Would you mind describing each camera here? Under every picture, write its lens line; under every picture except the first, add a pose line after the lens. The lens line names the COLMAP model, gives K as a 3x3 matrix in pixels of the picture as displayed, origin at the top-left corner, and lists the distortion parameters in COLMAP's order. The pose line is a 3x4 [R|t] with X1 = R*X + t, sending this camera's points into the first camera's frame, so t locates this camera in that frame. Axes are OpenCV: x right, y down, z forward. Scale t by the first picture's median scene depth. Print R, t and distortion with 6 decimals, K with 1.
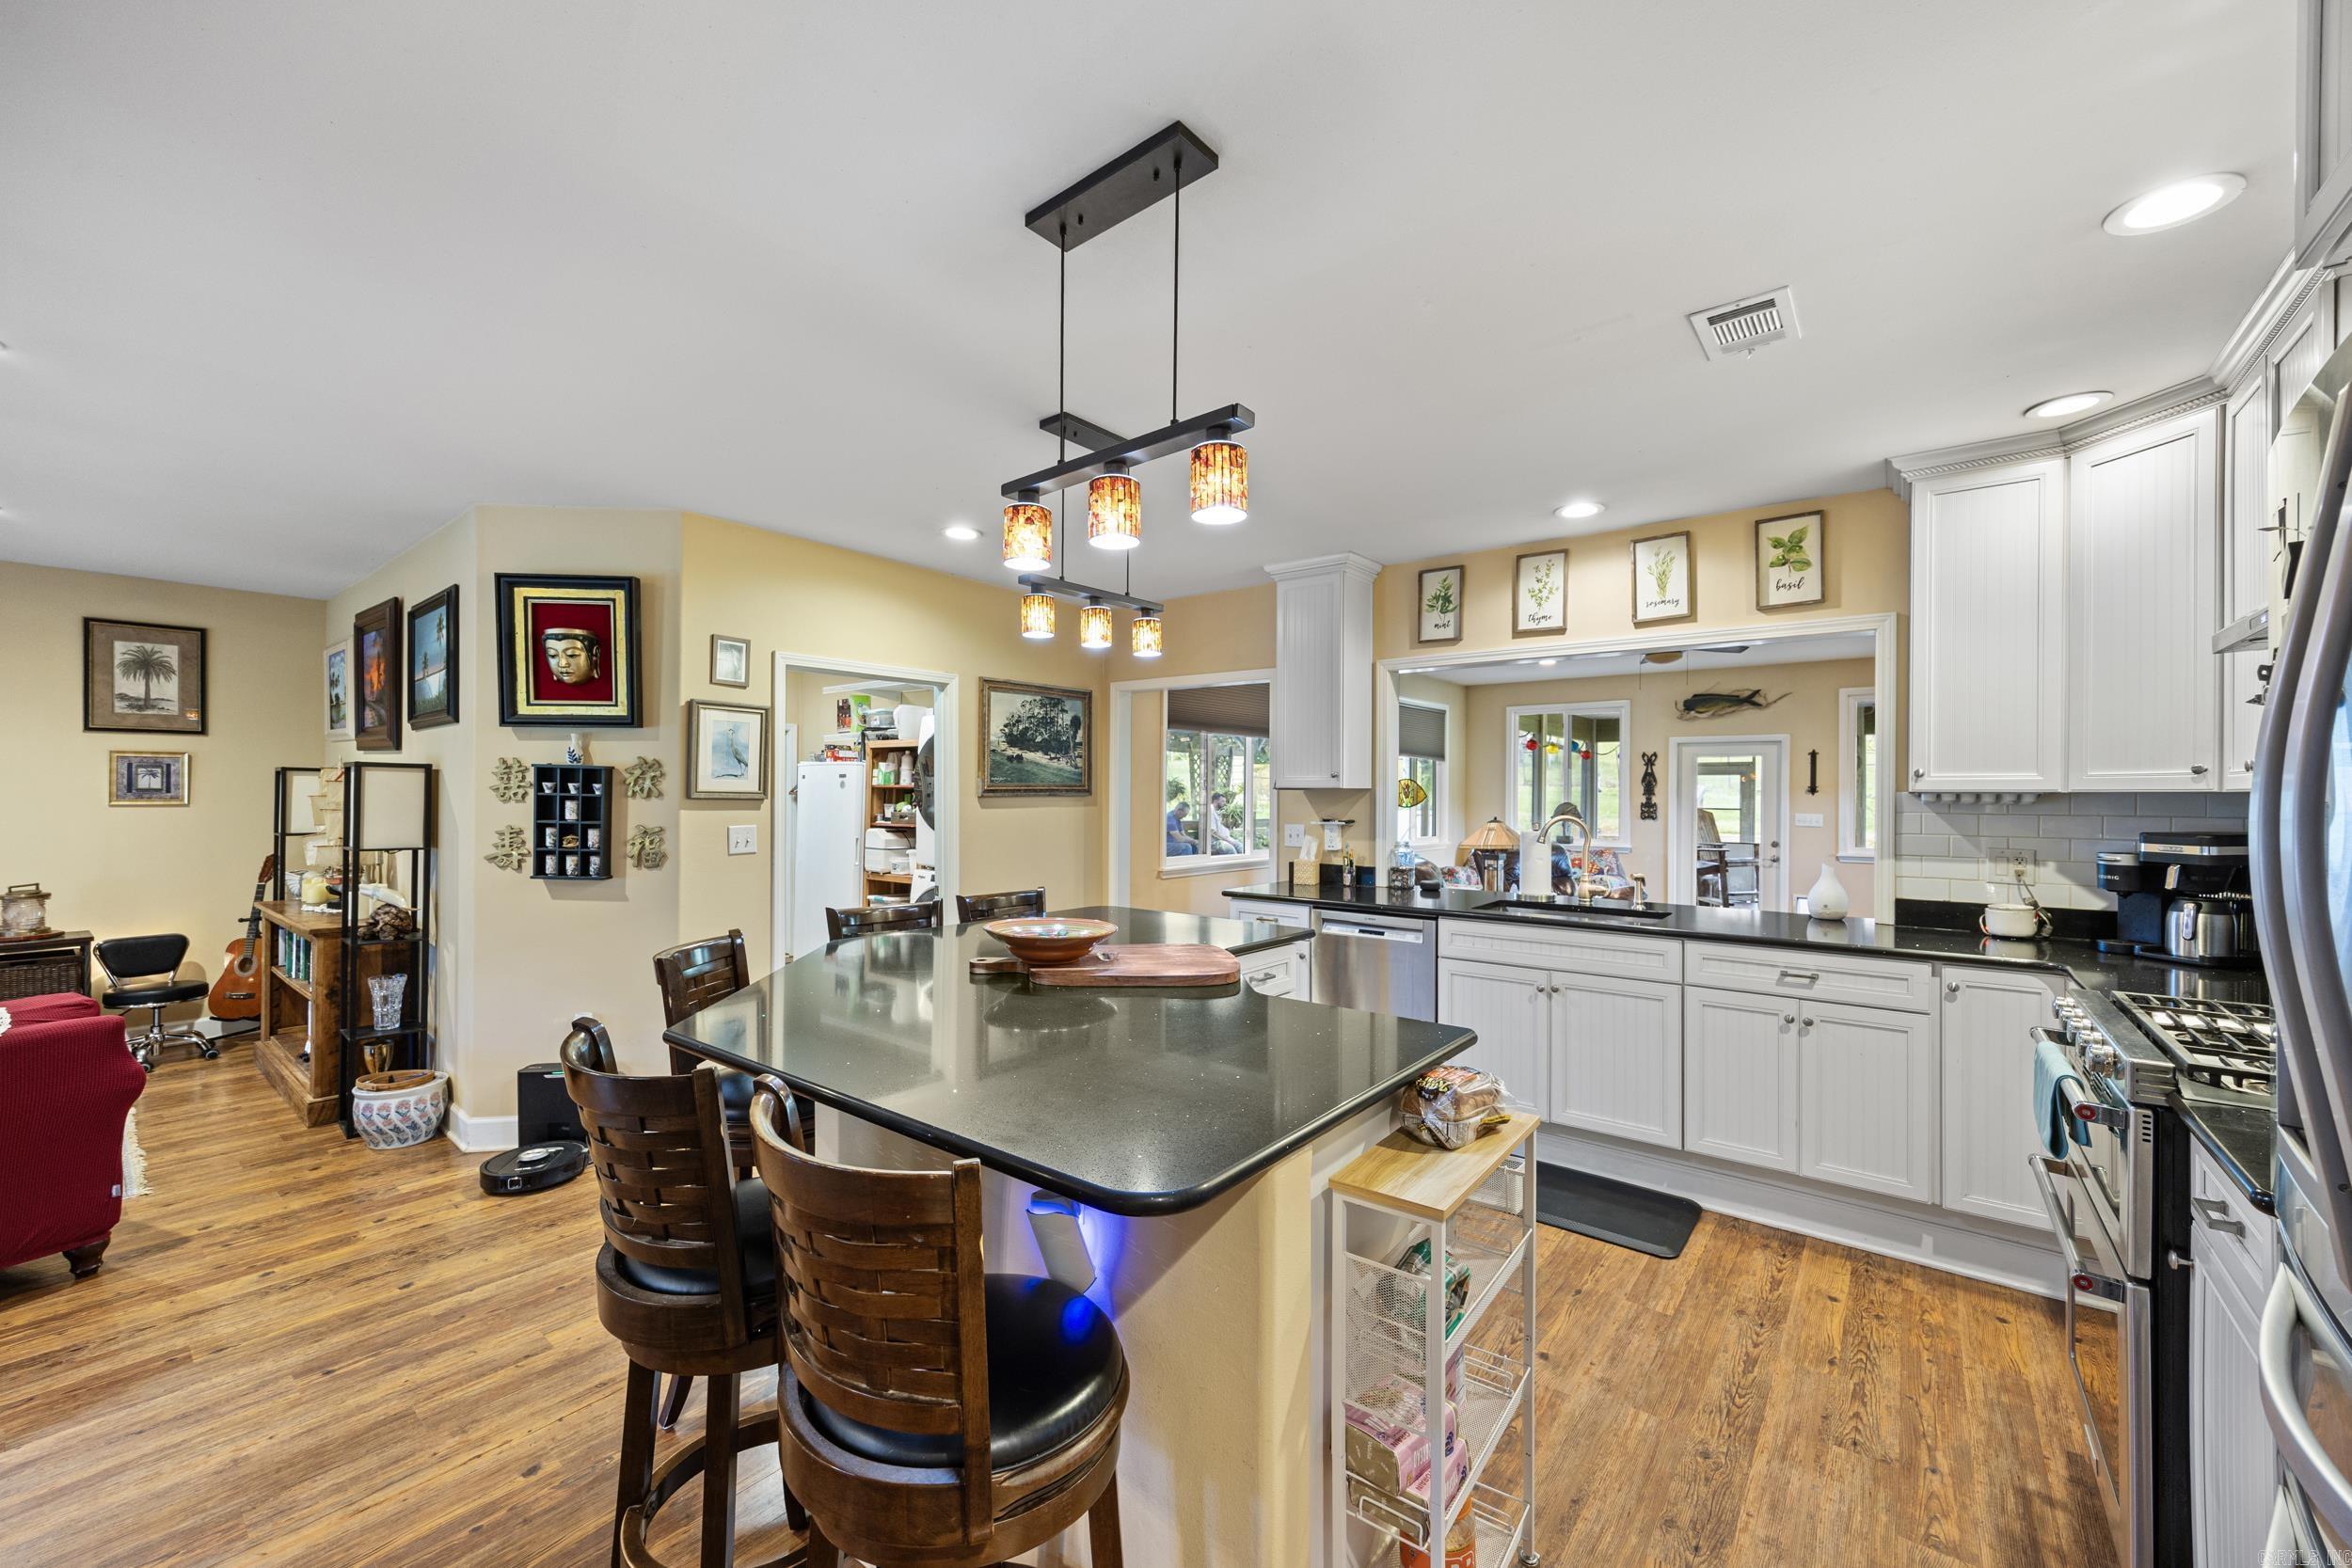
lens RADIAL K [[901.9, 0, 1169.7], [0, 901.9, 793.1], [0, 0, 1]] dist [-0.000725, -0.000134]
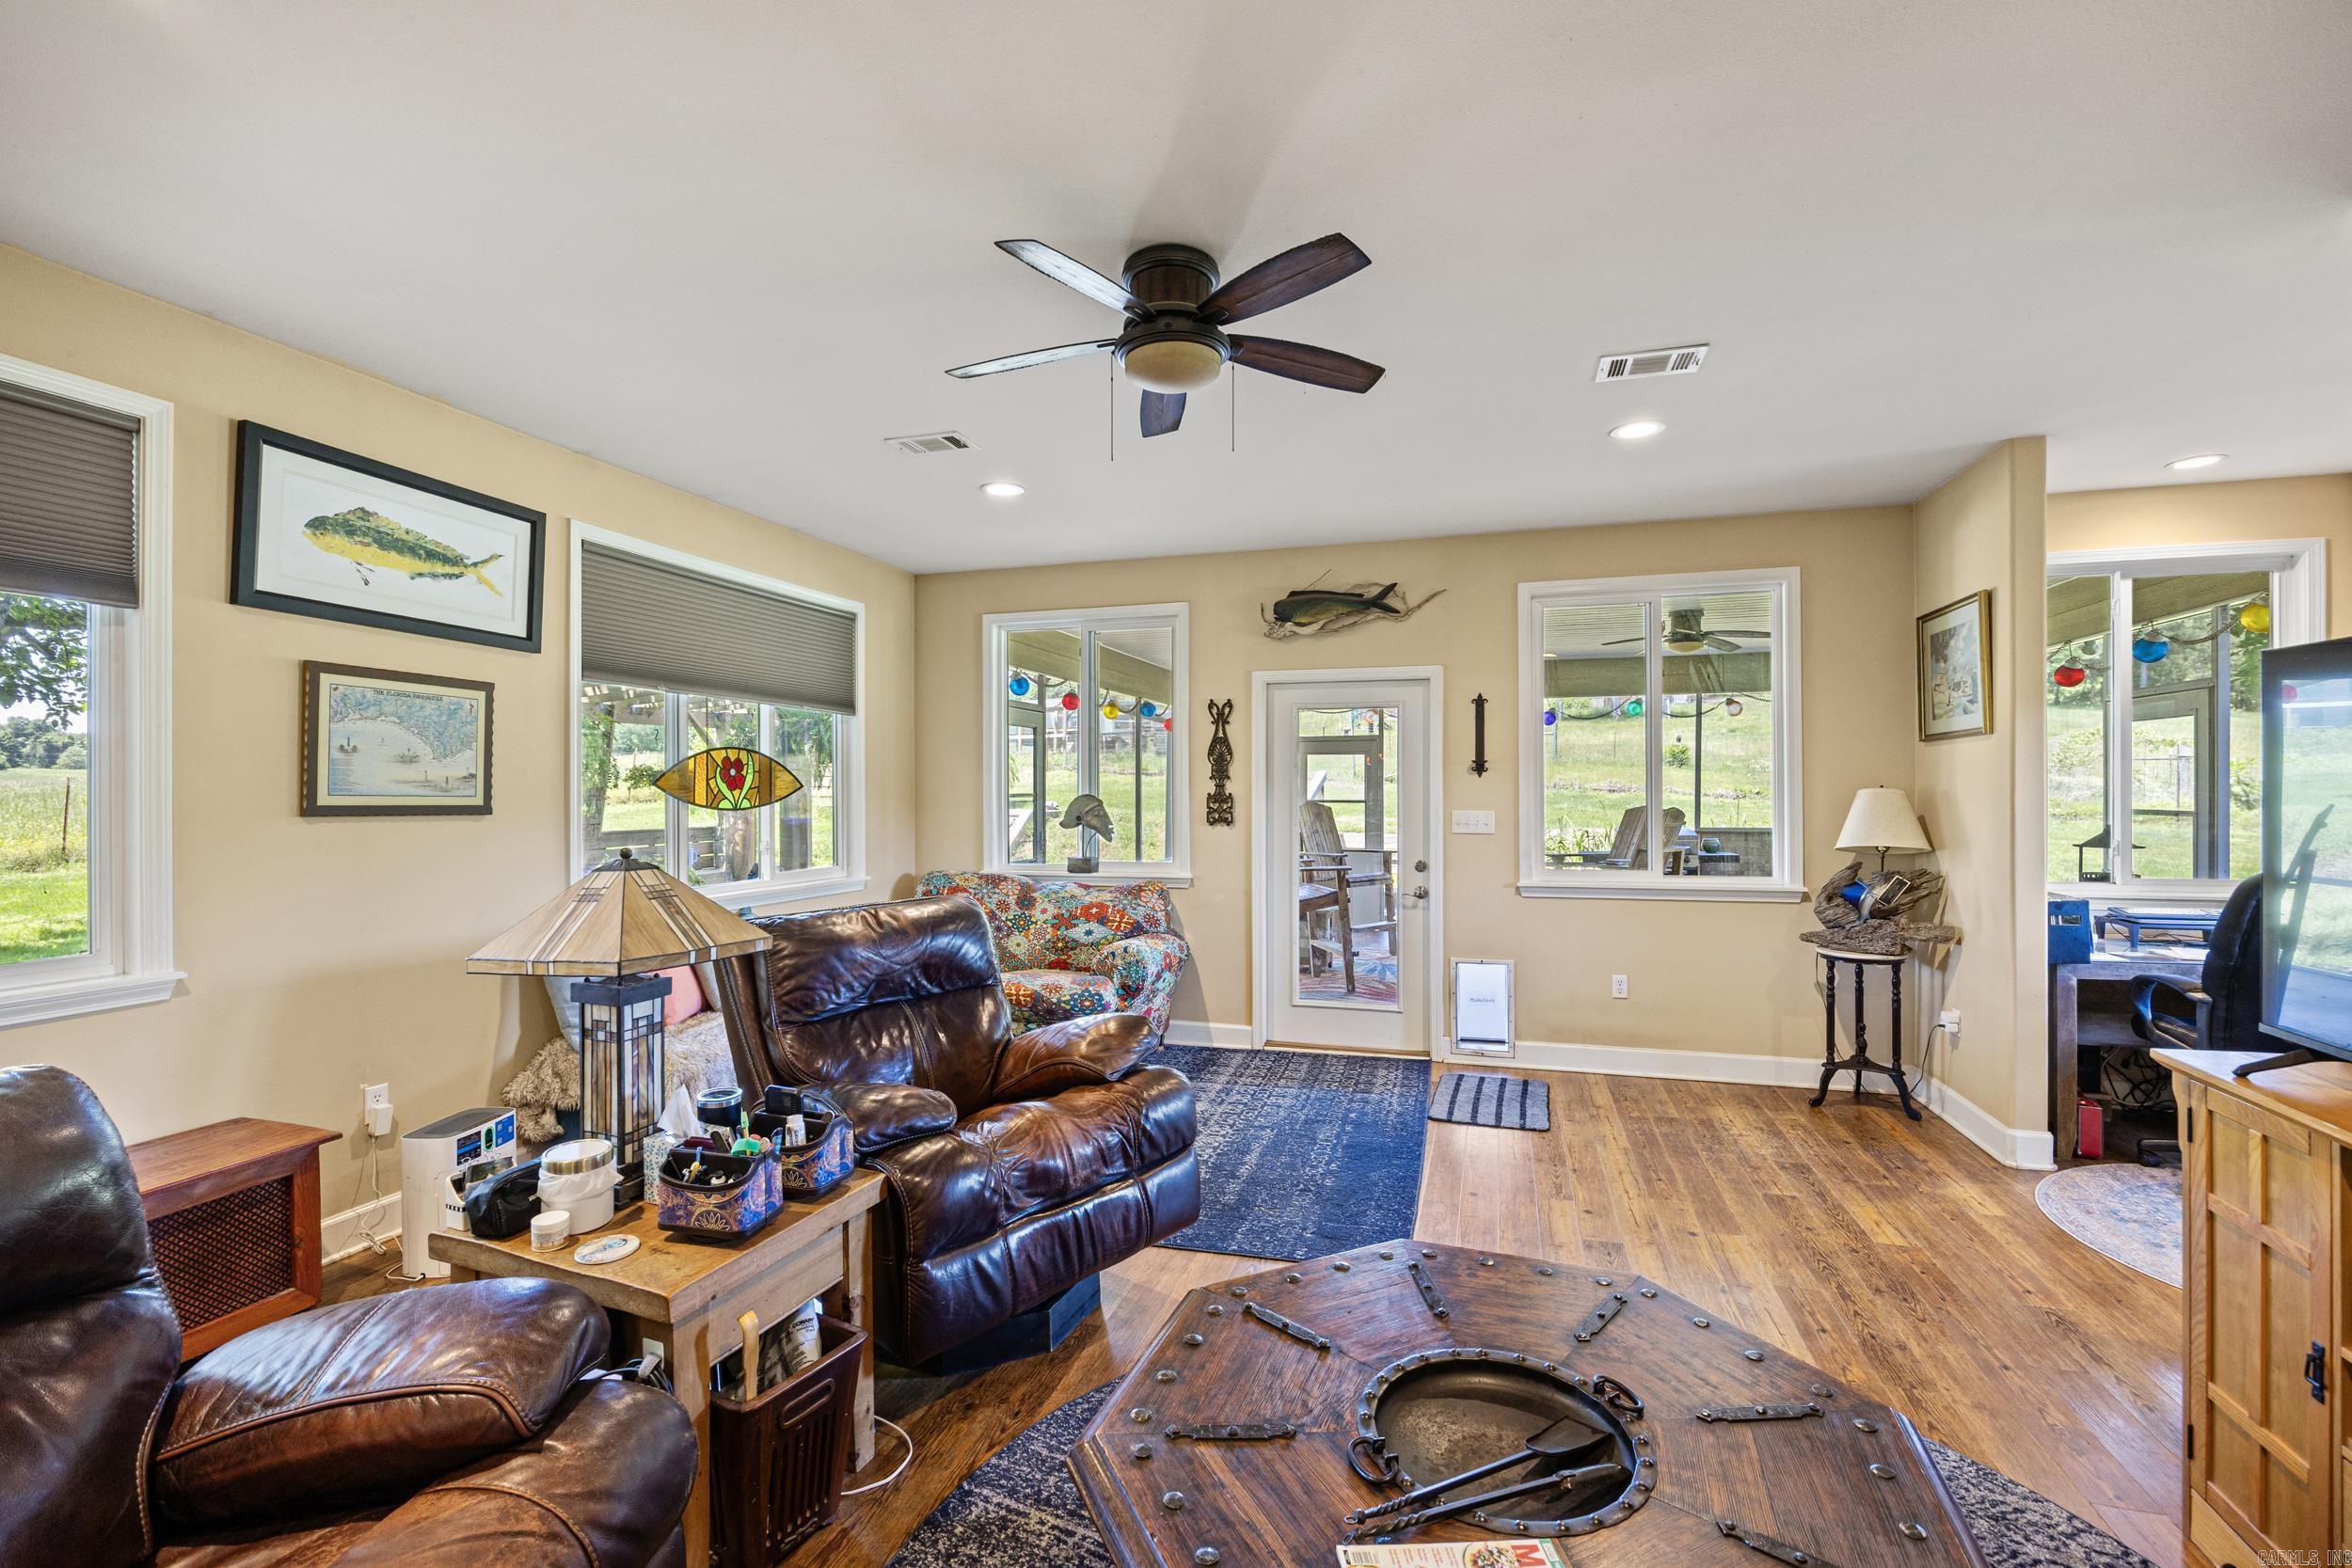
lens RADIAL K [[1011.5, 0, 1176.0], [0, 1011.5, 784.0], [0, 0, 1]] dist [-0.014383, 0.000197]
pose [[0.927896, -0.008904, 0.372733, 0.604701], [0.009316, 0.999956, 0.000697, 0.009424], [-0.372723, 0.002826, 0.927939, 0.964779]]
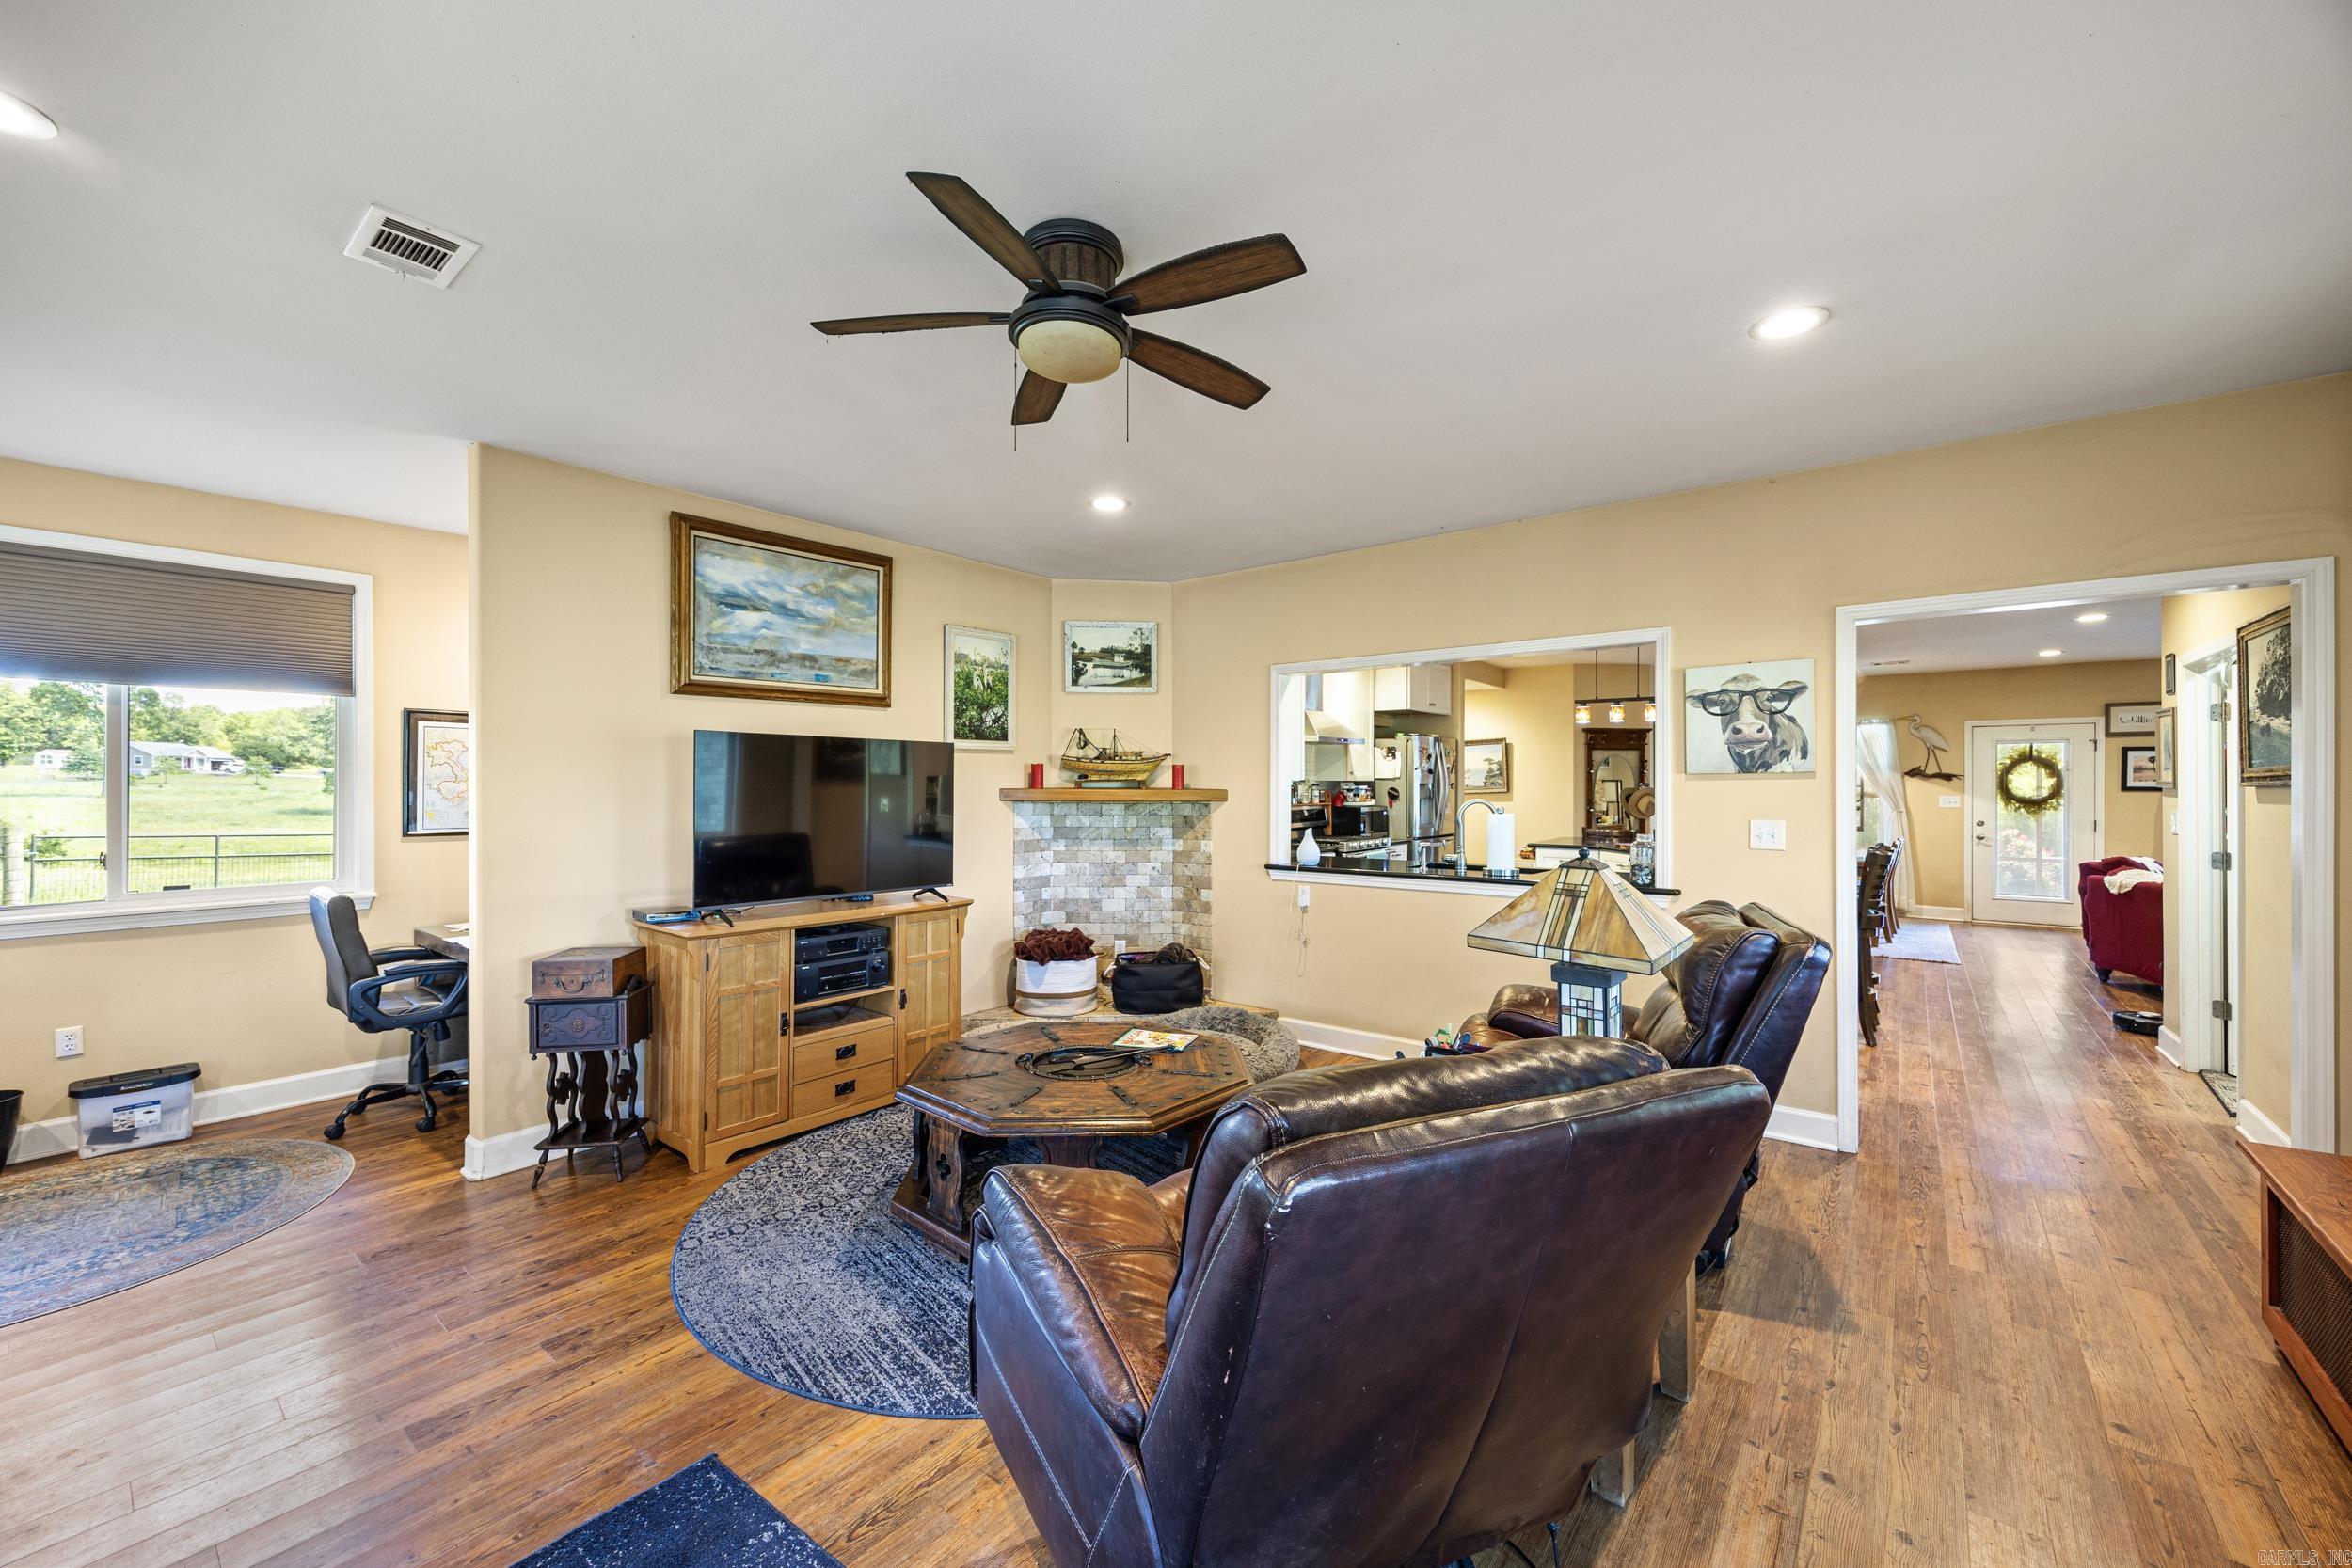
lens RADIAL K [[913.4, 0, 1180.2], [0, 913.4, 787.6], [0, 0, 1]] dist [0.000645, -0.000258]
pose [[-0.999910, -0.001695, -0.013323, 0.773807], [-0.001707, 0.999998, 0.000933, 0.009225], [0.013321, 0.000956, -0.999911, 2.000590]]
